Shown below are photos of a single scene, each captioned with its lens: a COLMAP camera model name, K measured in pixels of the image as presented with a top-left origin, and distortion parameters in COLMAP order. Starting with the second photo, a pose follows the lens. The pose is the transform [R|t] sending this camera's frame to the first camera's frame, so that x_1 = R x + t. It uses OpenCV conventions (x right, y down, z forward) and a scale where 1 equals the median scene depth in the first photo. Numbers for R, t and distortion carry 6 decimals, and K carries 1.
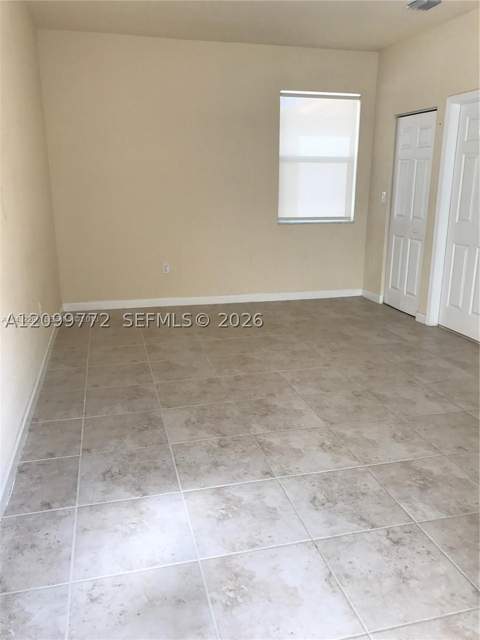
lens RADIAL K [[523.3, 0, 240.0], [0, 523.3, 320.0], [0, 0, 1]] dist [0.005420, 0.000278]
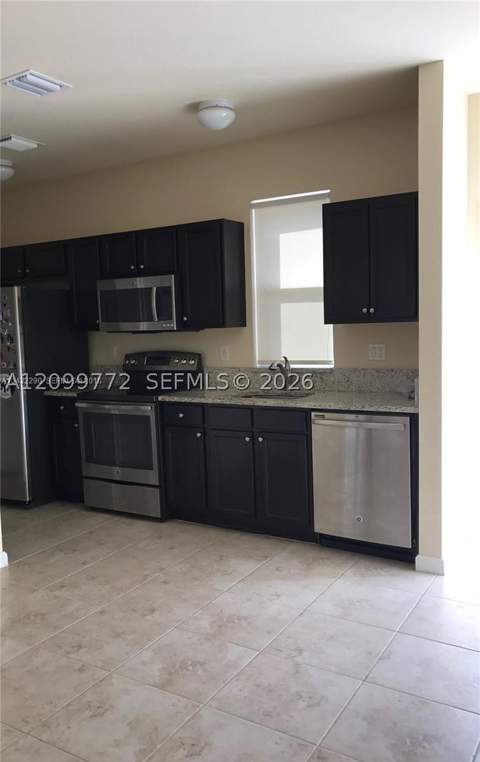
lens RADIAL K [[623.3, 0, 240.0], [0, 623.3, 381.0], [0, 0, 1]] dist [-0.000037, -0.000827]
pose [[-0.701741, -0.044999, 0.711010, -0.452577], [0.218136, 0.936500, 0.274562, -0.426226], [-0.678216, 0.347768, -0.647364, 1.552045]]
